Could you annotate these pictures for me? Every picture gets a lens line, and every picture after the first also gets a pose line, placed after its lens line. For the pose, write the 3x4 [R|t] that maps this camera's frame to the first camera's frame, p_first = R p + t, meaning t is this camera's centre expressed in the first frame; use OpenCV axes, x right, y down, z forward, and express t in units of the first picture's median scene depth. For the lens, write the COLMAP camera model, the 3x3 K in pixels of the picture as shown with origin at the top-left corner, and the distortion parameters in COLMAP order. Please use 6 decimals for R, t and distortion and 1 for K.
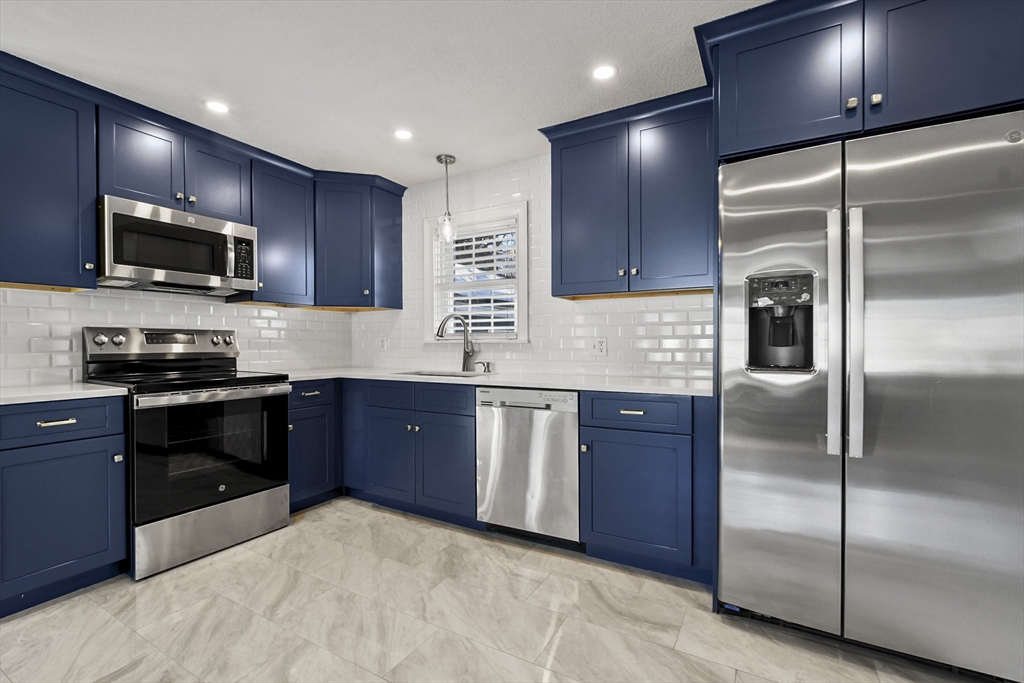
lens RADIAL K [[453.8, 0, 510.6], [0, 453.8, 348.0], [0, 0, 1]] dist [-0.003037, -0.000002]
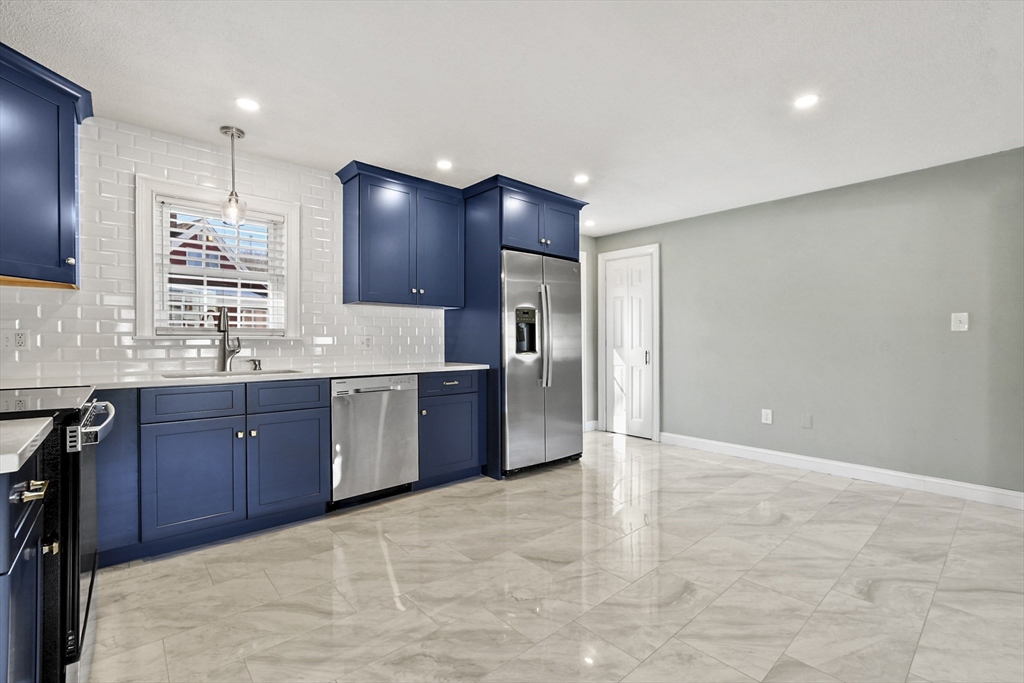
lens RADIAL K [[451.7, 0, 512.0], [0, 451.7, 341.5], [0, 0, 1]] dist [0.010961, -0.000008]
pose [[0.321313, -0.000143, 0.946973, -1.022211], [0.008947, 0.999956, -0.002885, 0.001602], [-0.946931, 0.009399, 0.321300, 0.250192]]
